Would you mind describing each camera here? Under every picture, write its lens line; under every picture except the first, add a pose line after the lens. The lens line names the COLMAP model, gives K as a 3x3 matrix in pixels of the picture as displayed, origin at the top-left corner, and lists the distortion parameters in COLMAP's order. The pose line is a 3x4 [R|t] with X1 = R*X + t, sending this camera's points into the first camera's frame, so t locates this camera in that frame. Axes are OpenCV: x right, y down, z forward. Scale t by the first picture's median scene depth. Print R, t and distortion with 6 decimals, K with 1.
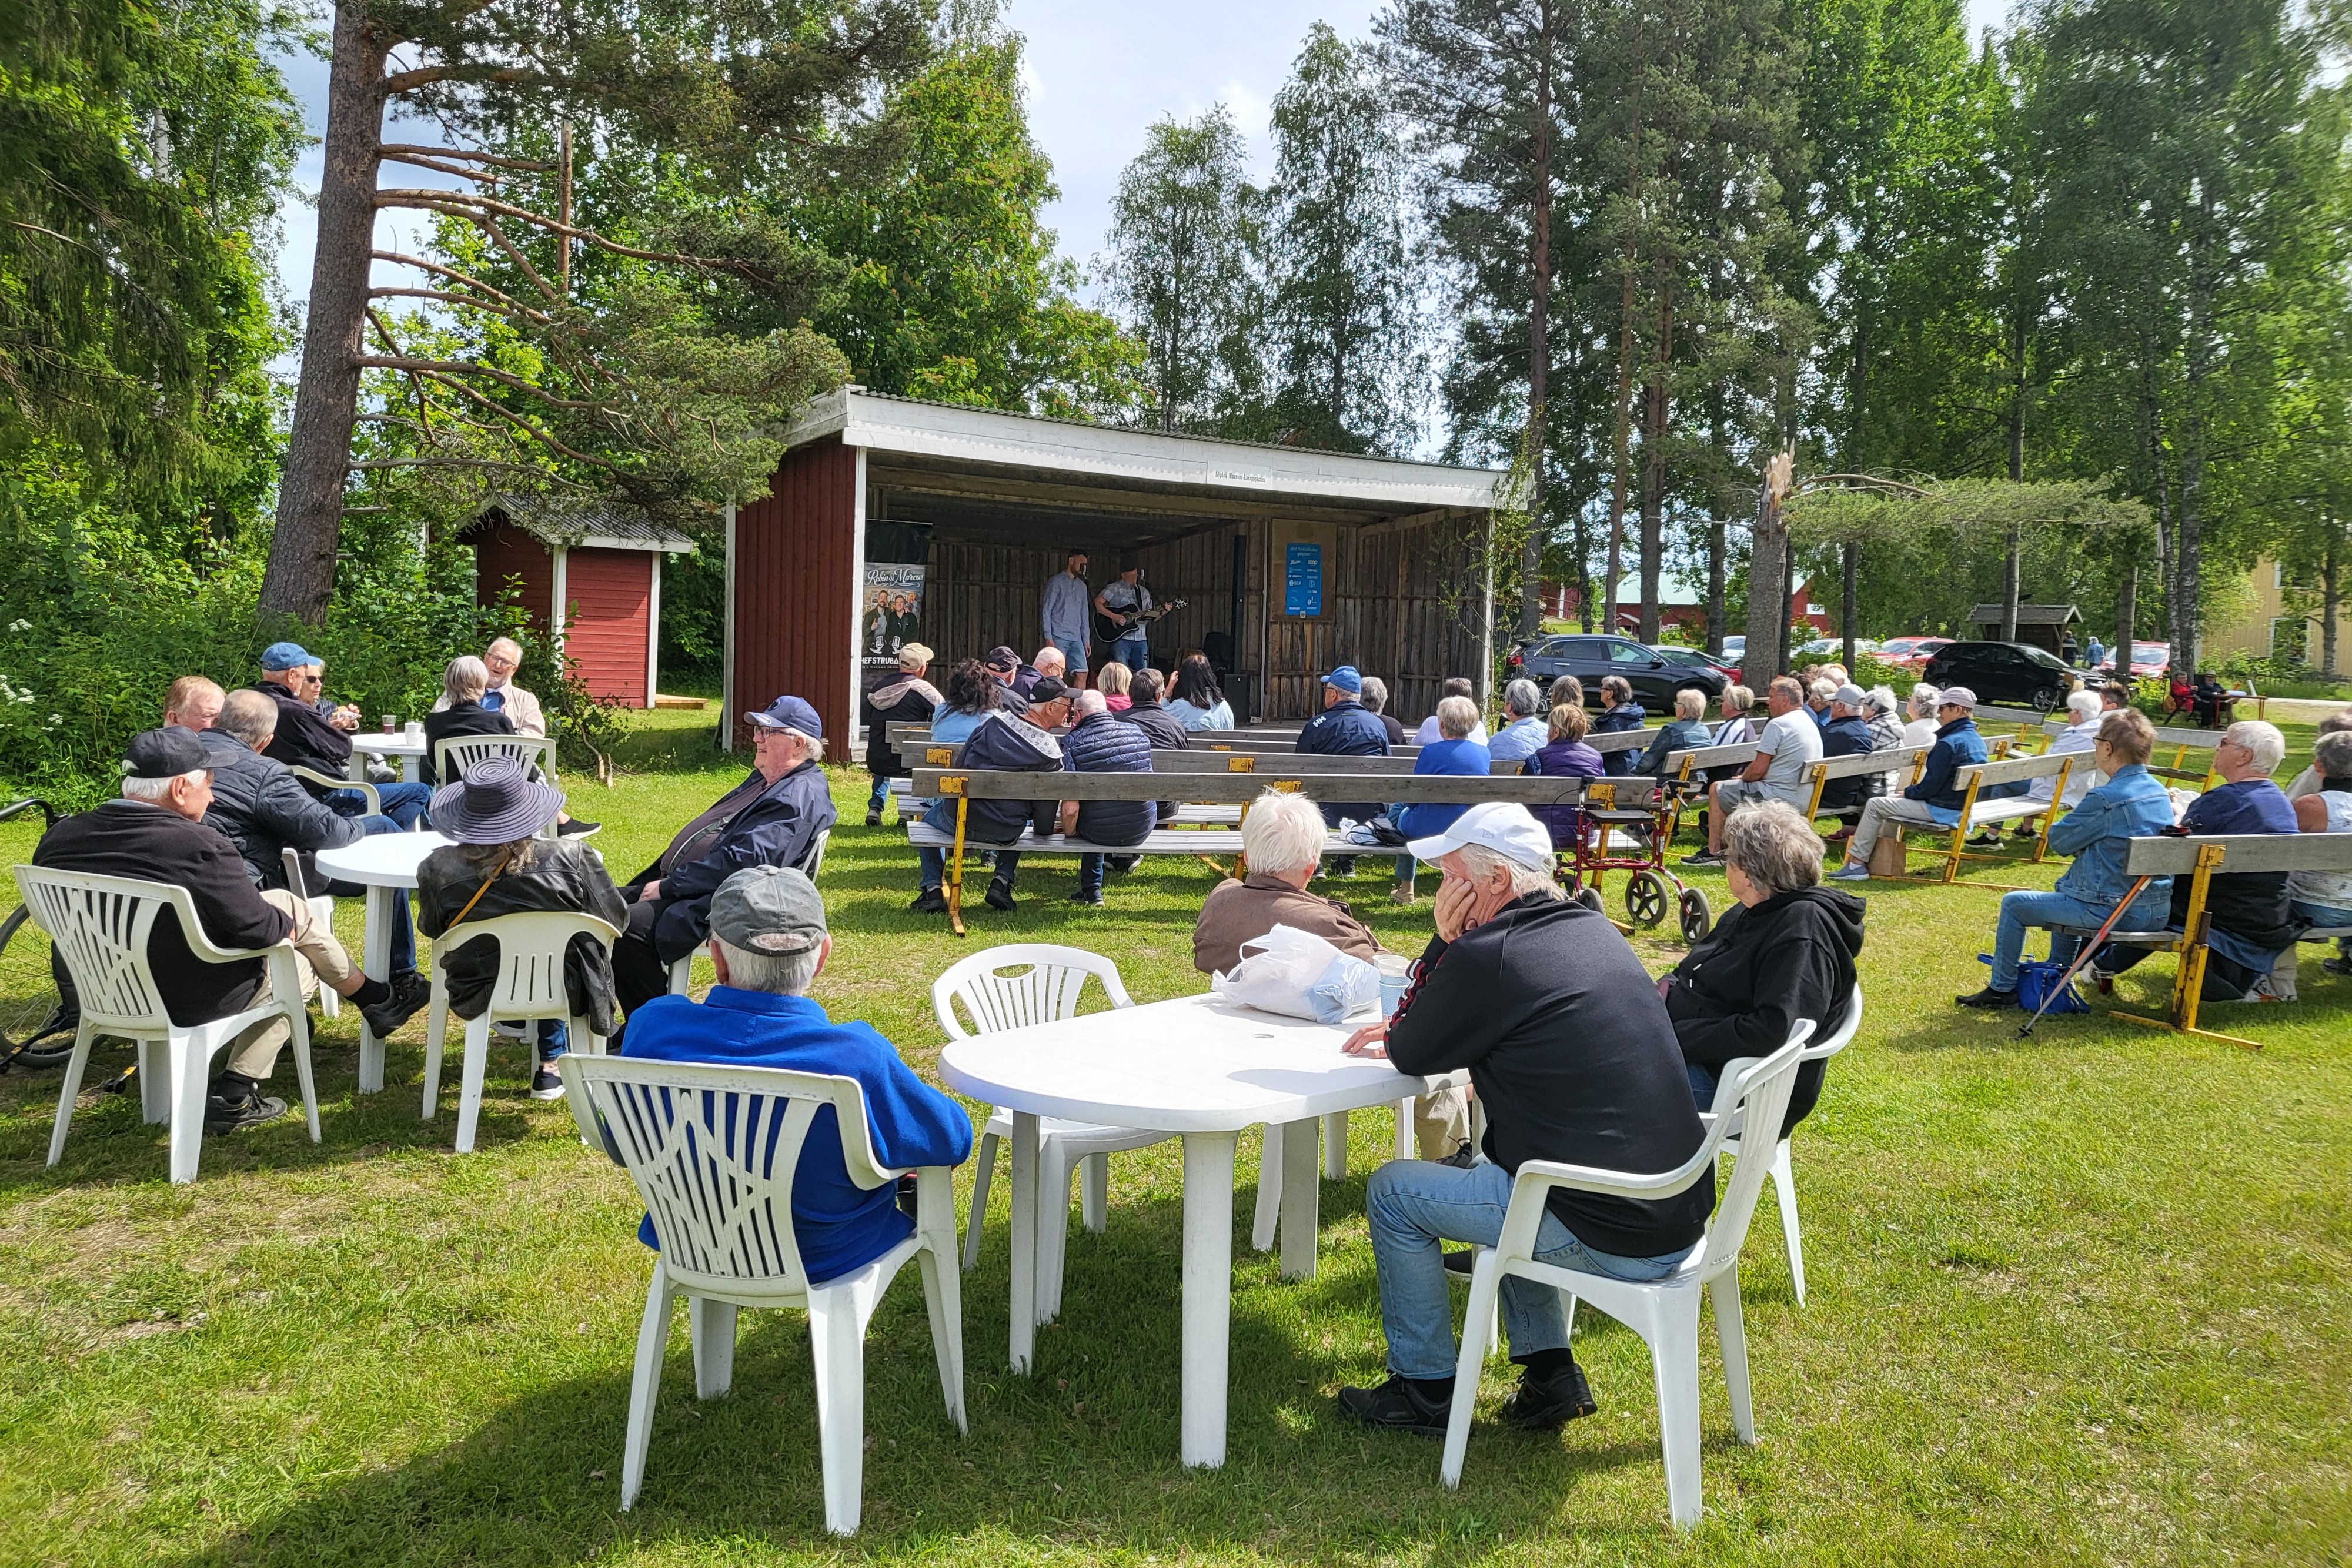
lens RADIAL K [[1846.8, 0, 1176.0], [0, 1846.8, 784.0], [0, 0, 1]] dist [0.001366, -0.002421]
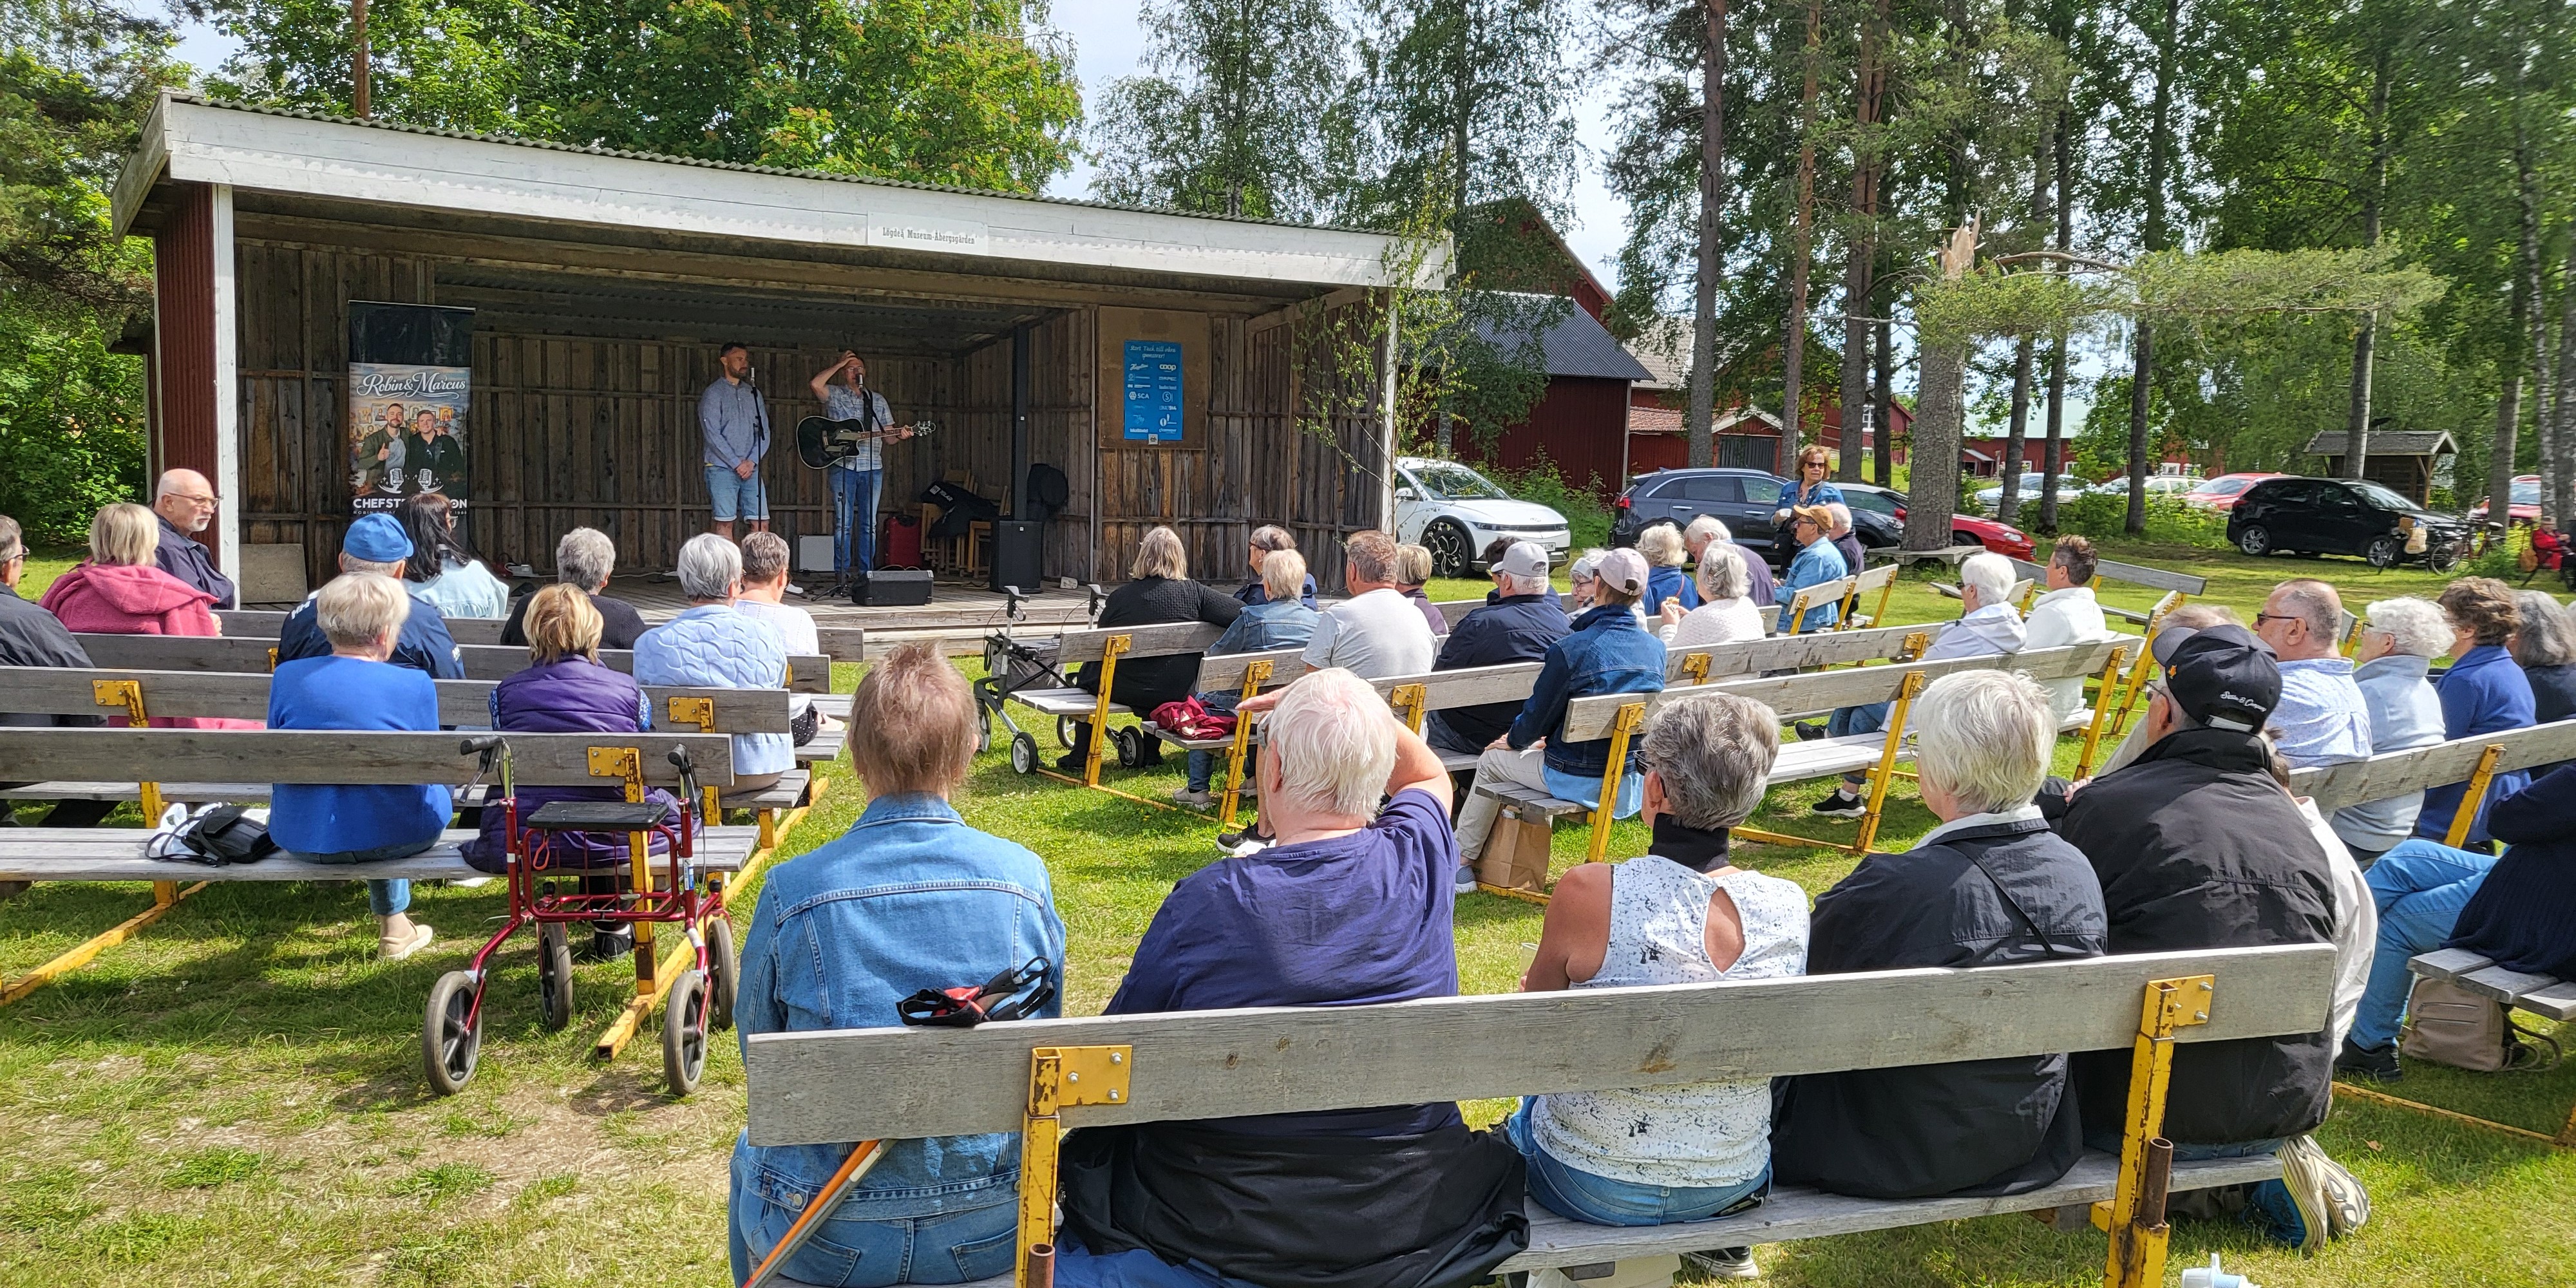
lens RADIAL K [[2071.4, 0, 1288.0], [0, 2071.4, 644.0], [0, 0, 1]] dist [0.004288, 0.008985]
pose [[0.995393, 0.003561, -0.095813, 0.101014], [-0.003655, 0.999993, -0.000805, -0.005840], [0.095809, 0.001152, 0.995399, 0.101454]]
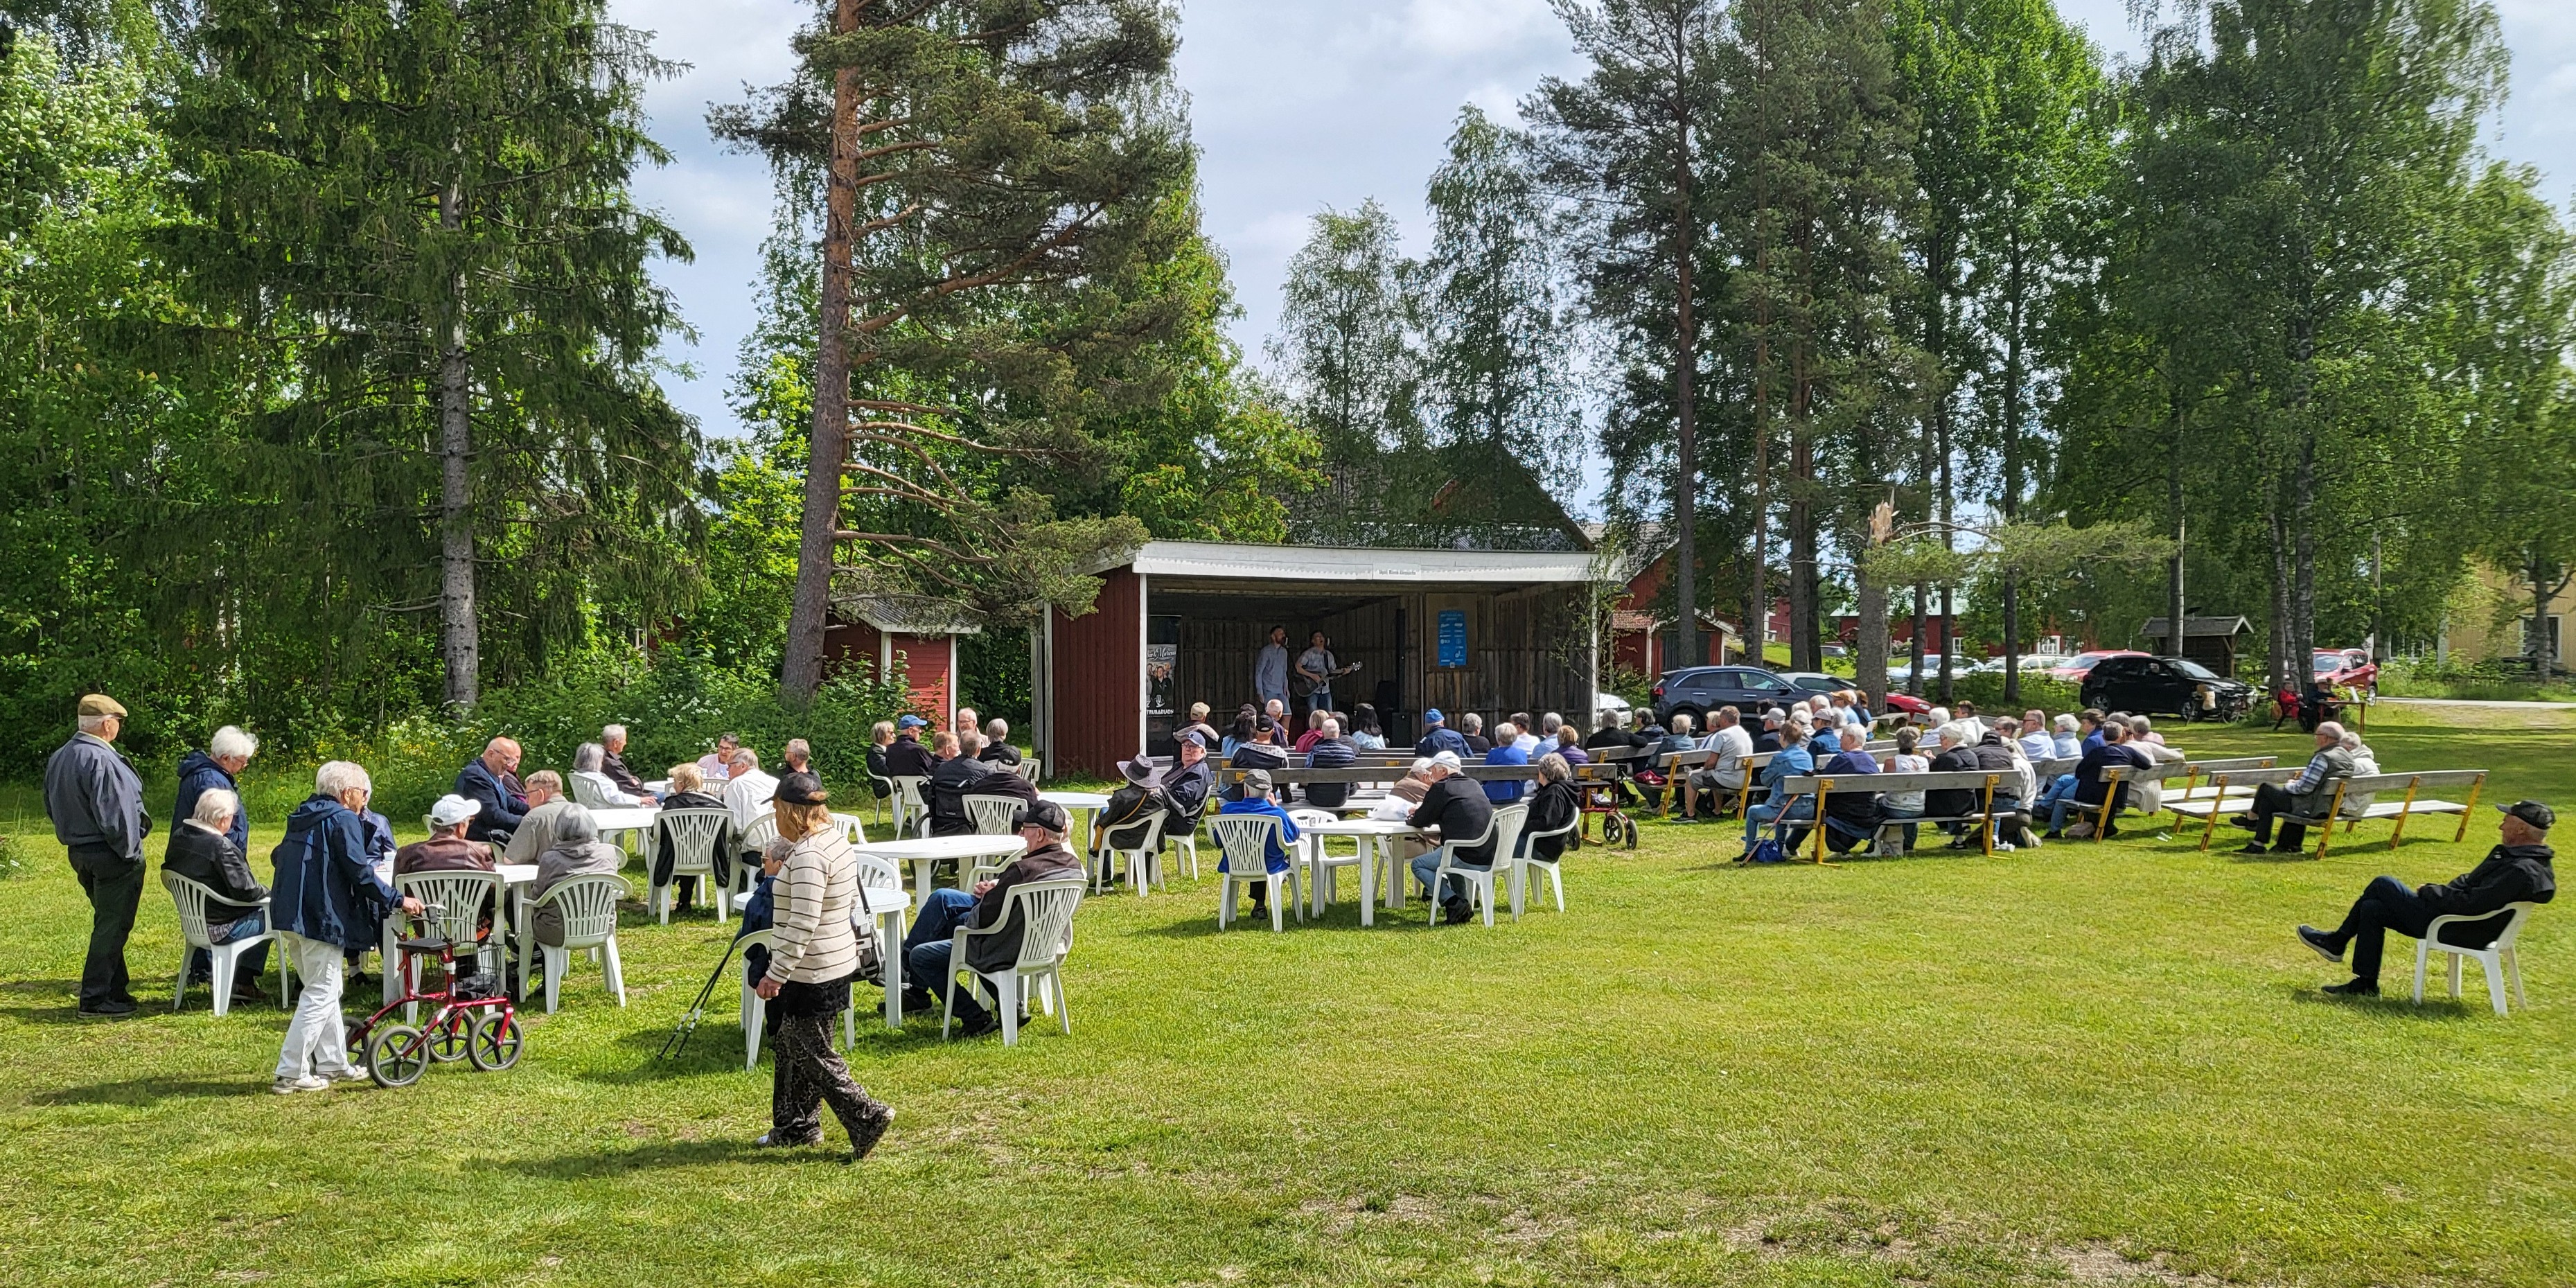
lens RADIAL K [[2144.4, 0, 1088.3], [0, 2144.4, 688.6], [0, 0, 1]] dist [-0.009879, -0.147204]
pose [[0.991812, -0.032904, -0.123397, 0.000035], [0.023978, 0.997034, -0.073134, 0.014550], [0.125438, 0.069577, 0.989659, -0.264903]]
